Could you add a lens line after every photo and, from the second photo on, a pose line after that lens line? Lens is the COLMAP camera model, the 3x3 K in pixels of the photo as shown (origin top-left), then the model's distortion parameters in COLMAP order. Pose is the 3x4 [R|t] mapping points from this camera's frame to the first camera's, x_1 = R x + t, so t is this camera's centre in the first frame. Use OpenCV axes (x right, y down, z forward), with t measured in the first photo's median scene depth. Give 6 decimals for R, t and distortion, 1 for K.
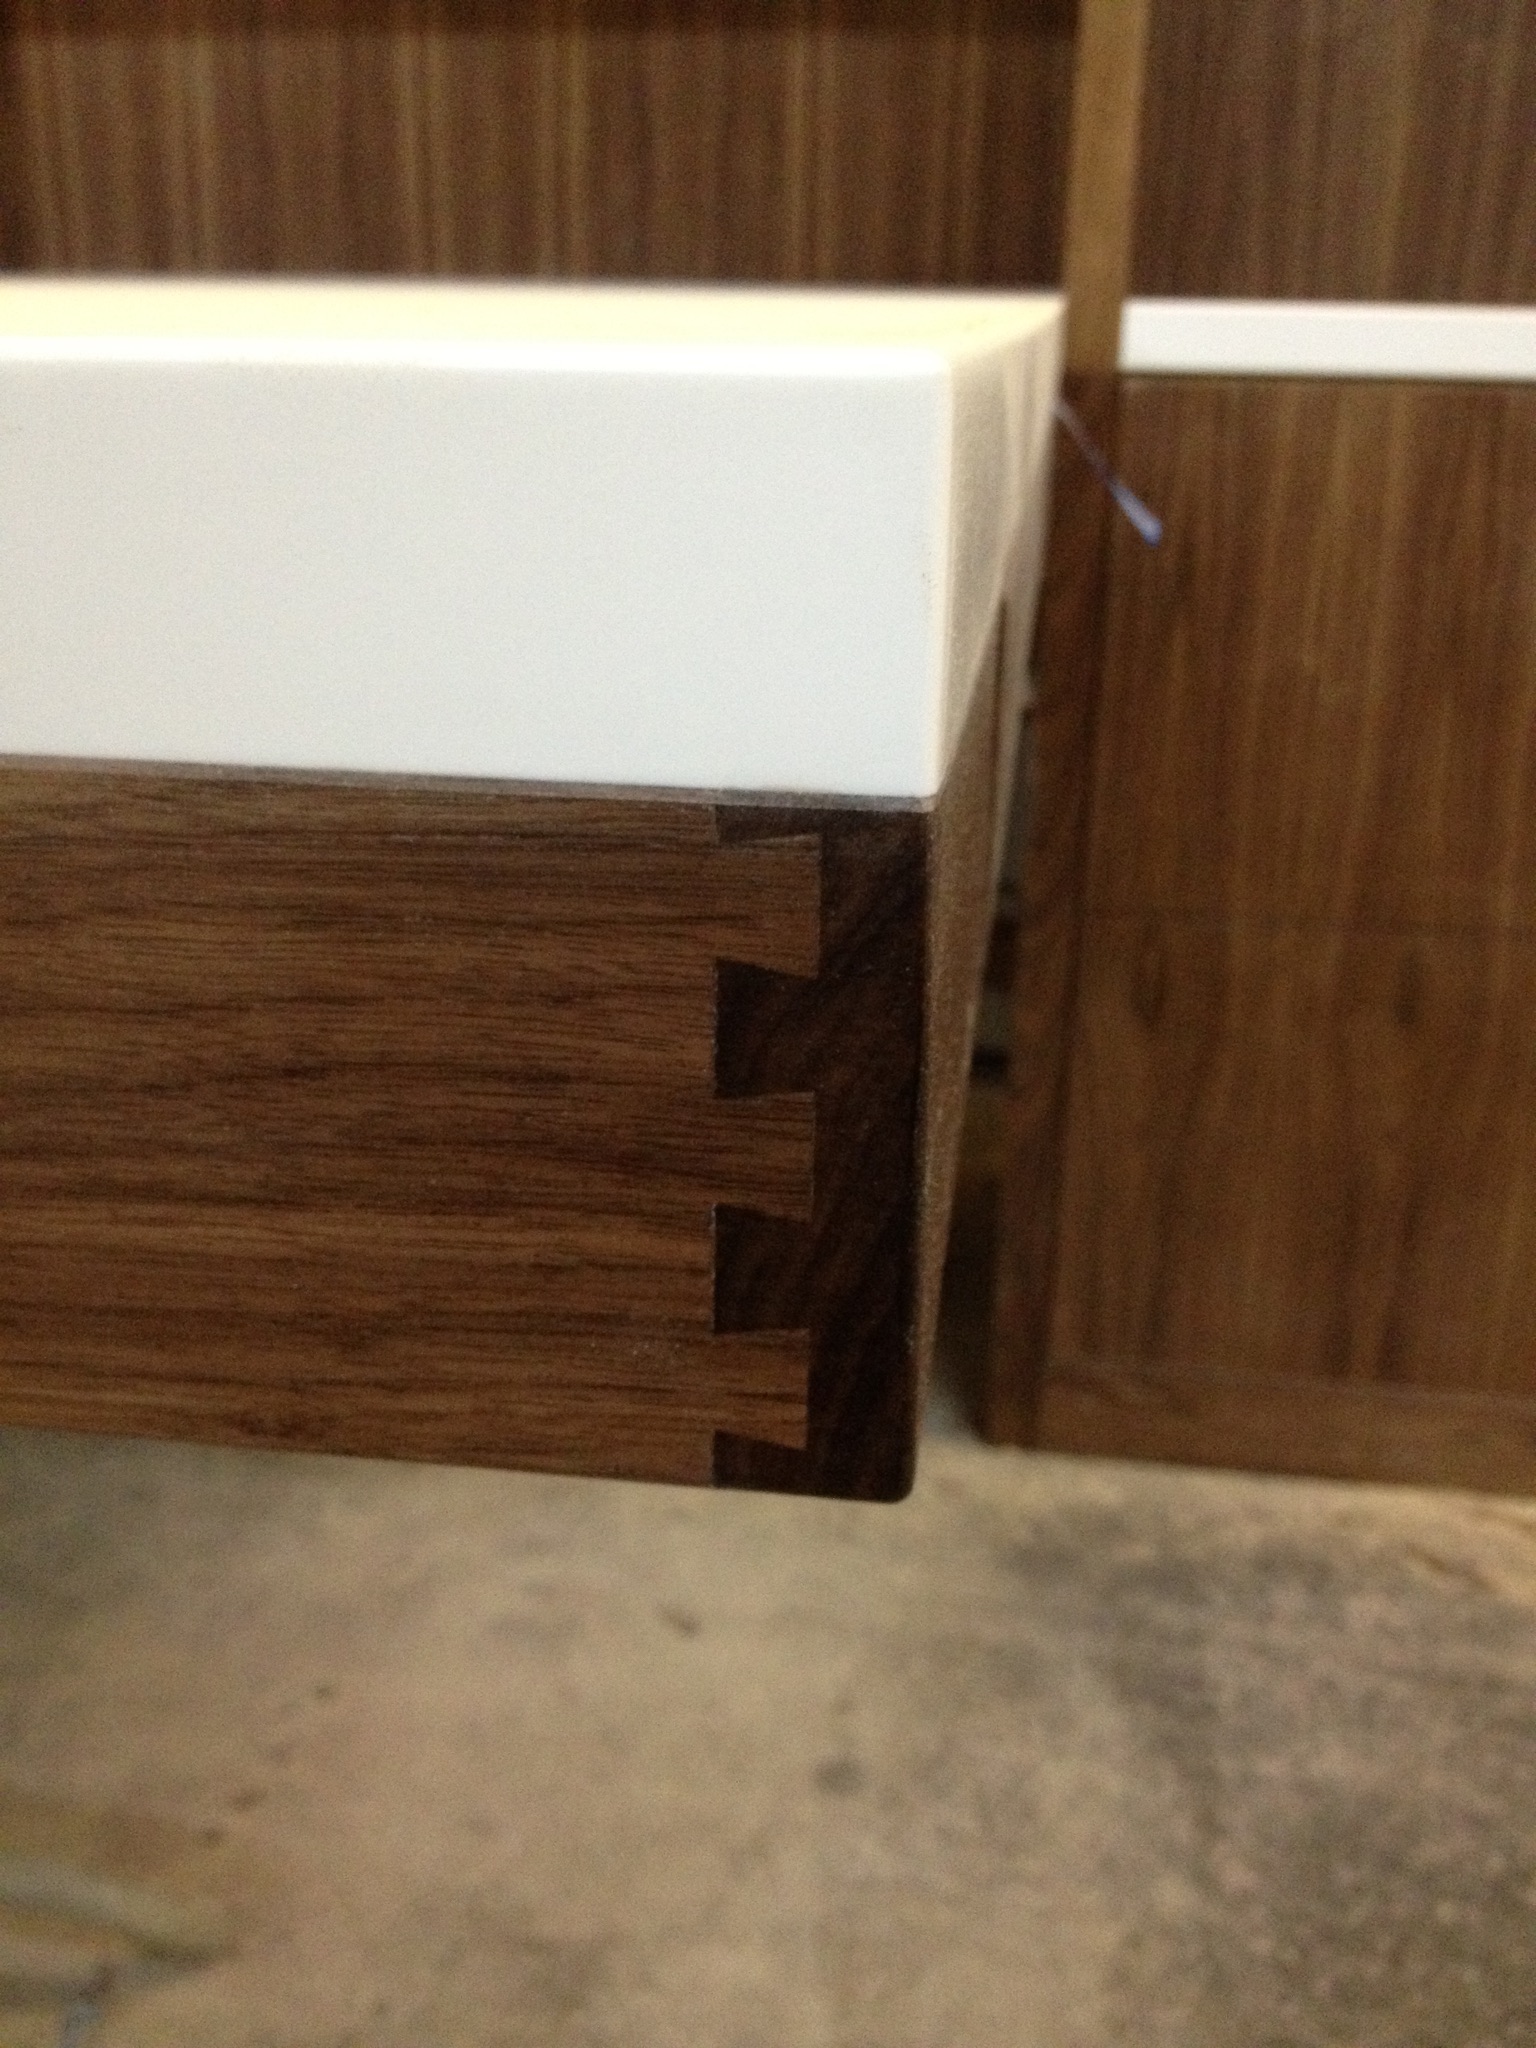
lens RADIAL K [[1938.5, 0, 775.0], [0, 1938.5, 1037.0], [0, 0, 1]] dist [-0.001125, 0.000000]
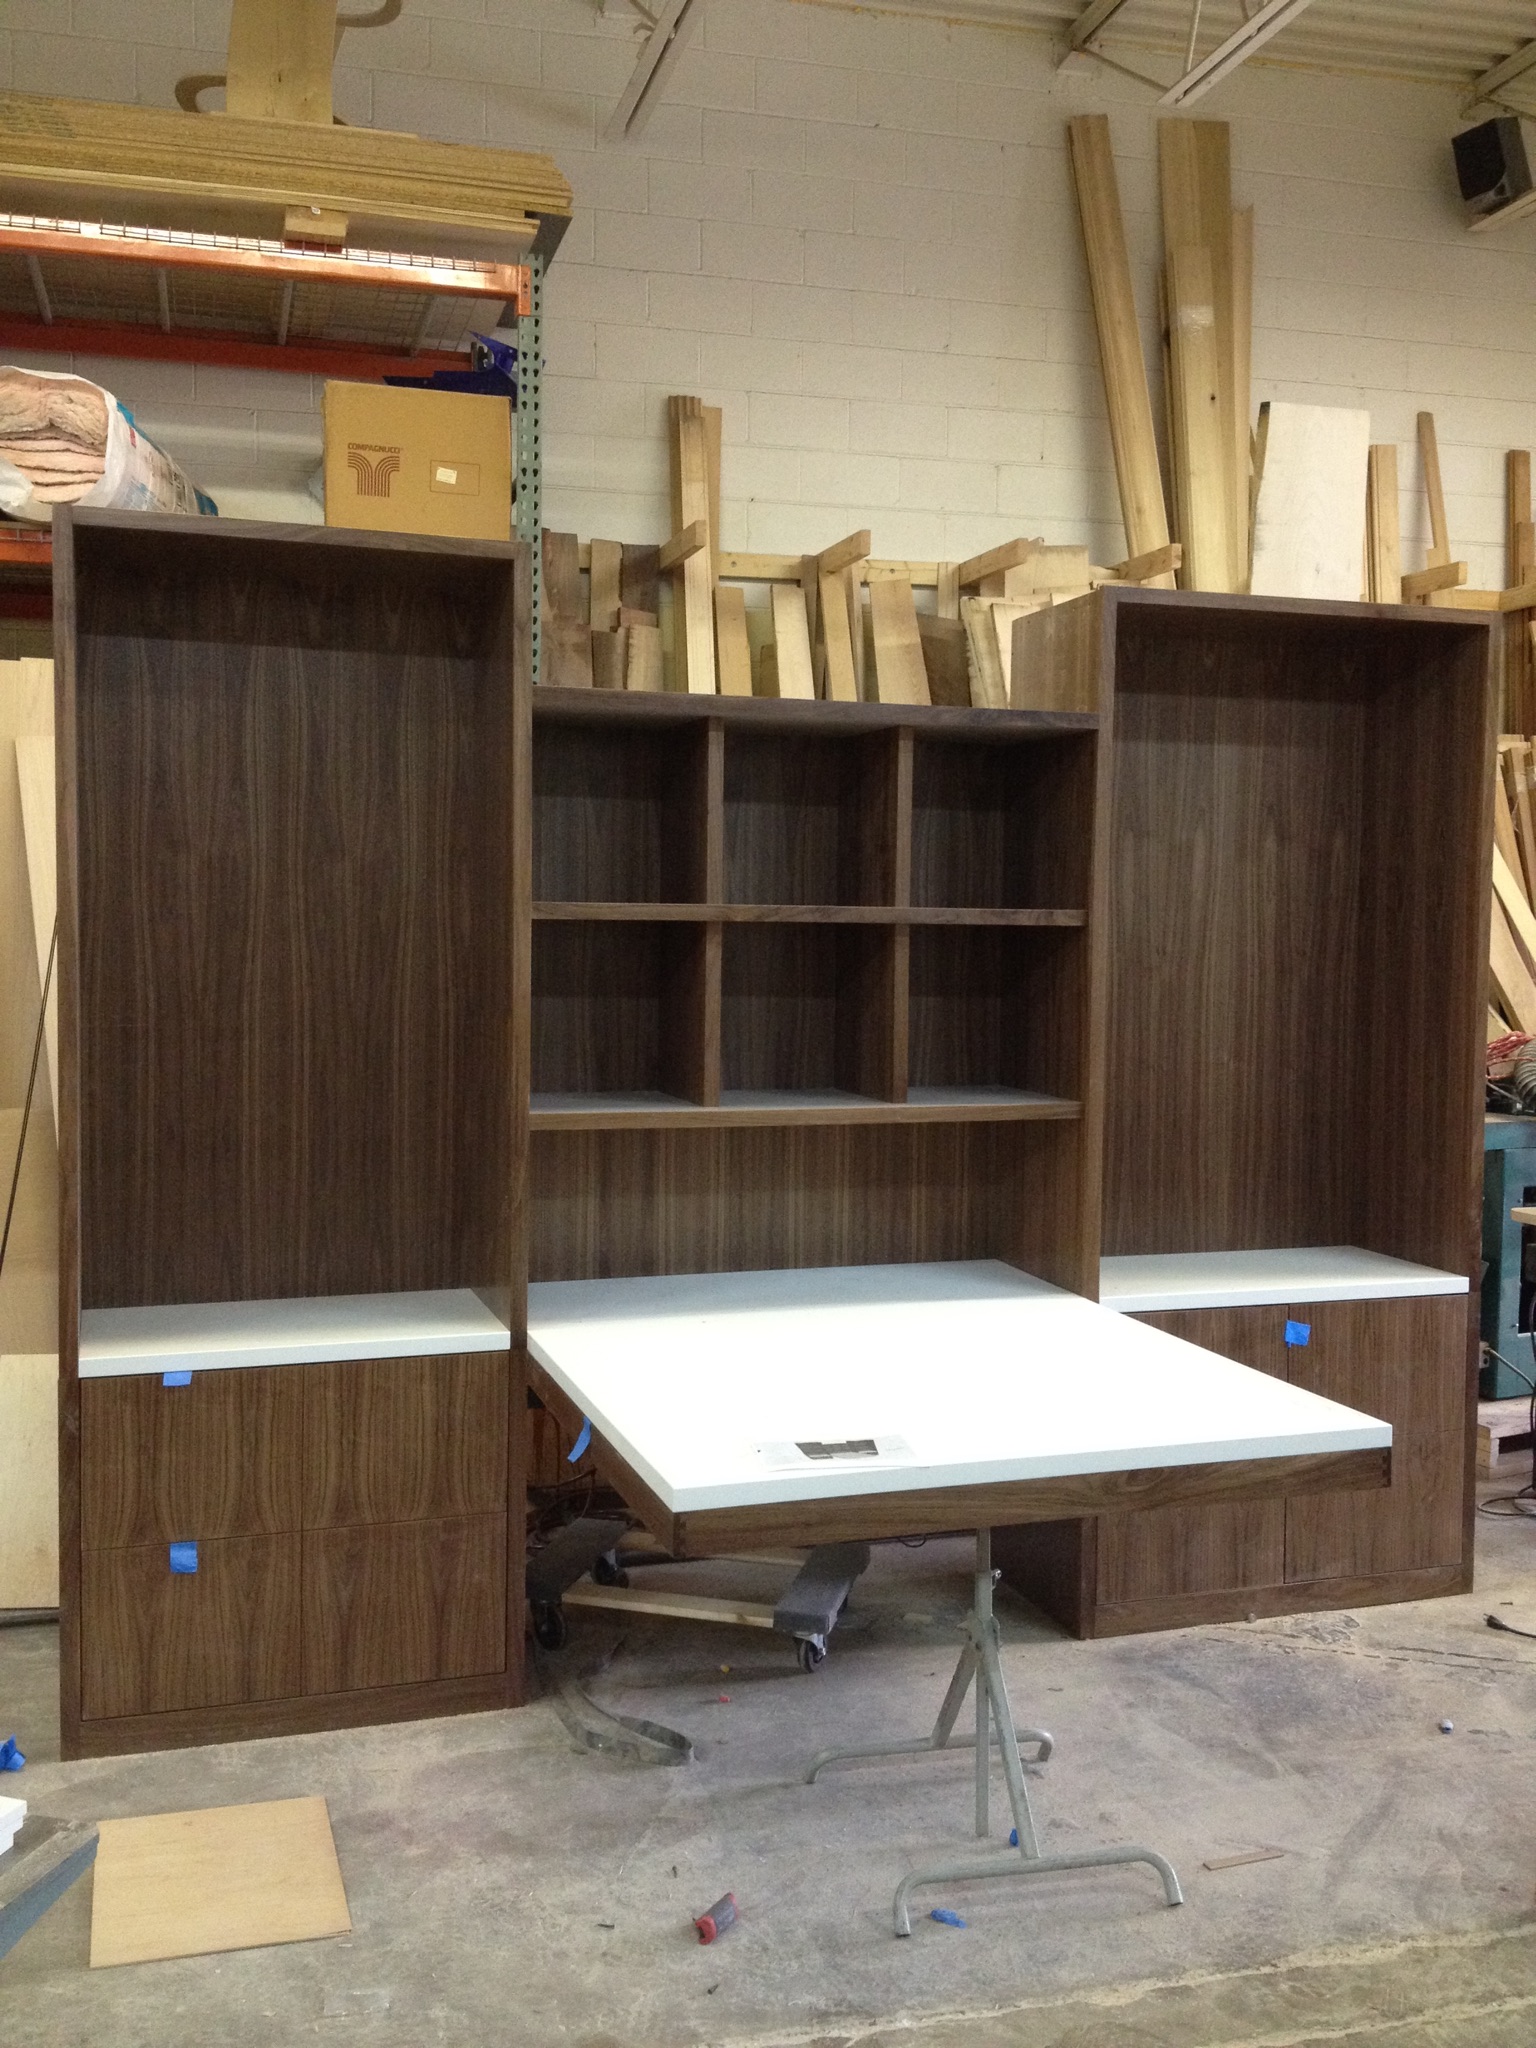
lens RADIAL K [[1938.5, 0, 759.6], [0, 1938.5, 1024.3], [0, 0, 1]] dist [-0.001125, 0.000000]
pose [[0.883604, -0.030063, 0.467268, -1.889833], [0.163646, 0.954832, -0.248023, -0.048373], [-0.438706, 0.295621, 0.848613, -1.830703]]
